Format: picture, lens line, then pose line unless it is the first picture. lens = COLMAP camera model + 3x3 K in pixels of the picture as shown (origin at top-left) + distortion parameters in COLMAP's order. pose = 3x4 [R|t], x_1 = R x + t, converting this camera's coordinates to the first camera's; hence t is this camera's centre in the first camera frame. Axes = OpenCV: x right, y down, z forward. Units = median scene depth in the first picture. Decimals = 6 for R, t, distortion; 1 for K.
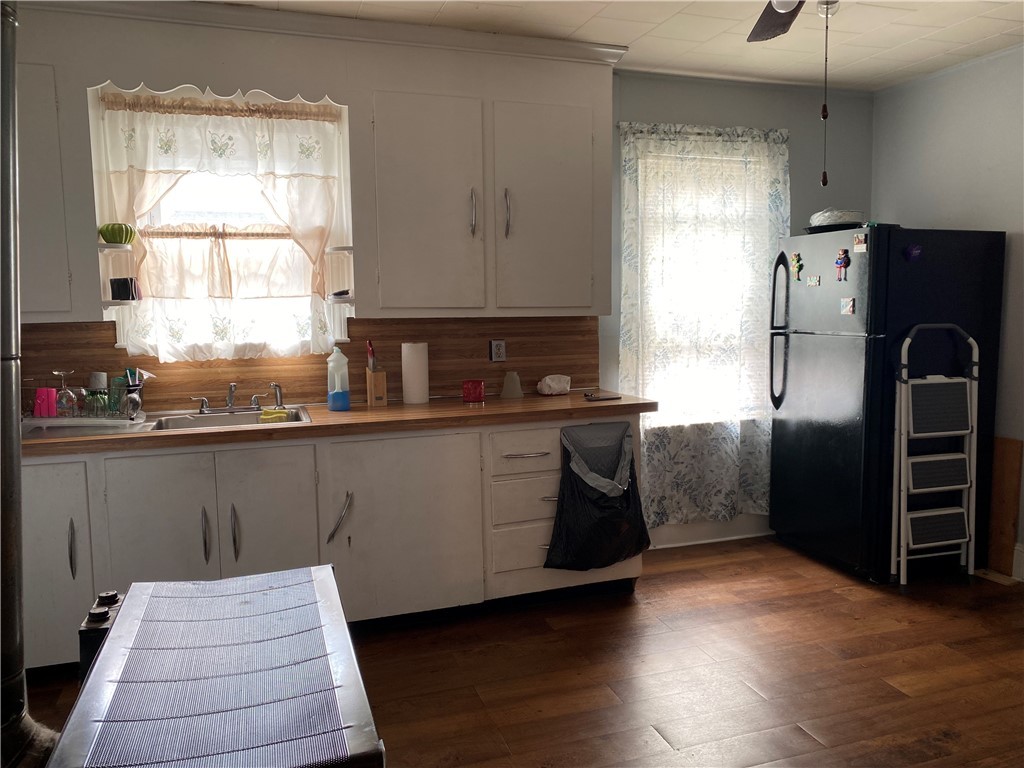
lens RADIAL K [[776.0, 0, 515.7], [0, 776.0, 379.7], [0, 0, 1]] dist [0.003404, -0.002746]
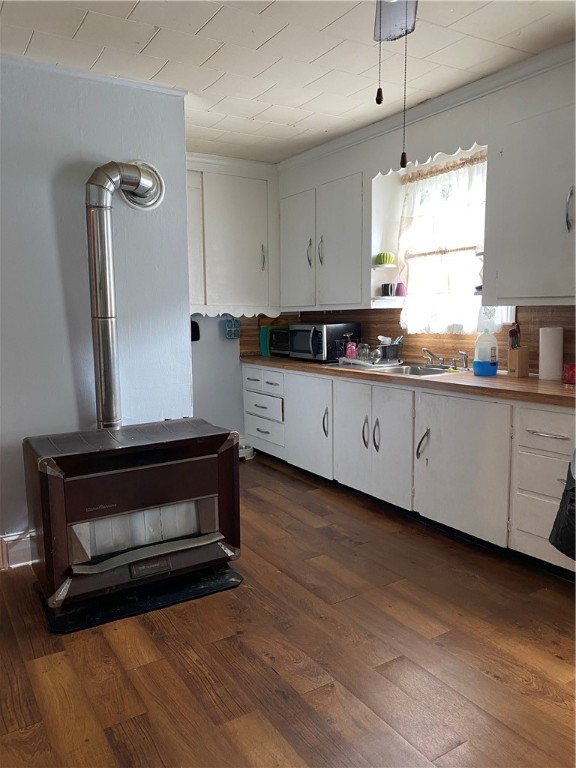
lens RADIAL K [[582.0, 0, 289.1], [0, 582.0, 384.6], [0, 0, 1]] dist [0.003404, -0.002746]
pose [[0.230666, 0.128792, -0.964472, 0.700018], [-0.077236, 0.990497, 0.113796, -0.035662], [0.969963, 0.048244, 0.238421, 0.452364]]
